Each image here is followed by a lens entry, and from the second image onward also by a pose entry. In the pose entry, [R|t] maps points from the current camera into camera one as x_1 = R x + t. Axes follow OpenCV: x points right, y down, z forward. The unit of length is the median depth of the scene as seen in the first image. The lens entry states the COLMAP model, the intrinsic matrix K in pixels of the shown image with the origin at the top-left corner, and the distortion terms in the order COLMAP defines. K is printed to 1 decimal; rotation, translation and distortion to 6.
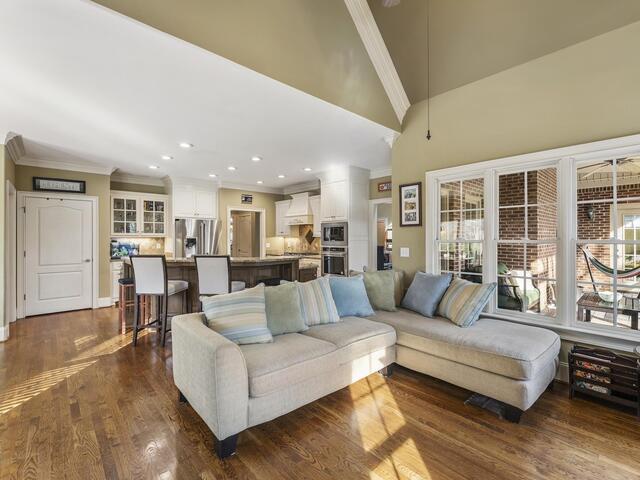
lens RADIAL K [[295.2, 0, 317.8], [0, 295.2, 237.2], [0, 0, 1]] dist [-0.000464, -0.000021]
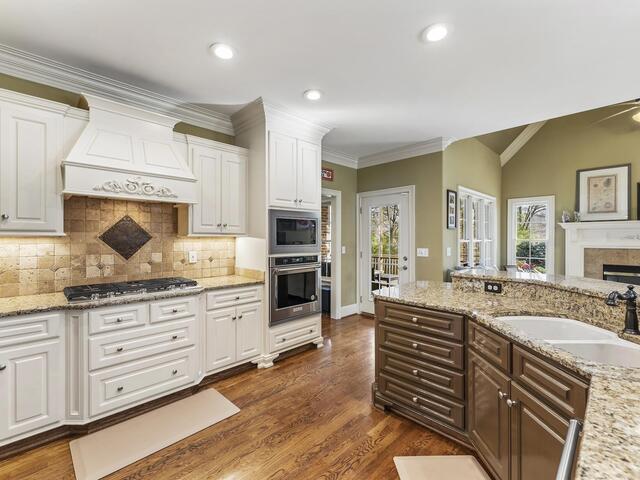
lens RADIAL K [[286.5, 0, 319.3], [0, 286.5, 239.2], [0, 0, 1]] dist [0.000684, 0.000225]
pose [[-0.032517, -0.001628, 0.999470, -0.406624], [-0.001030, 0.999998, 0.001595, 0.001182], [-0.999471, -0.000978, -0.032519, 0.823761]]
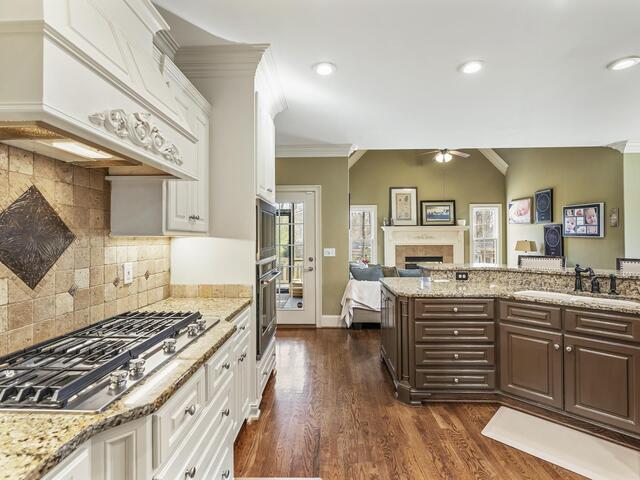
lens RADIAL K [[311.4, 0, 318.3], [0, 311.4, 236.3], [0, 0, 1]] dist [-0.003007, -0.000533]
pose [[-0.714094, 0.010912, 0.699964, -0.263671], [0.005464, 0.999935, -0.010015, 0.001639], [-0.700028, -0.003327, -0.714108, 1.072860]]
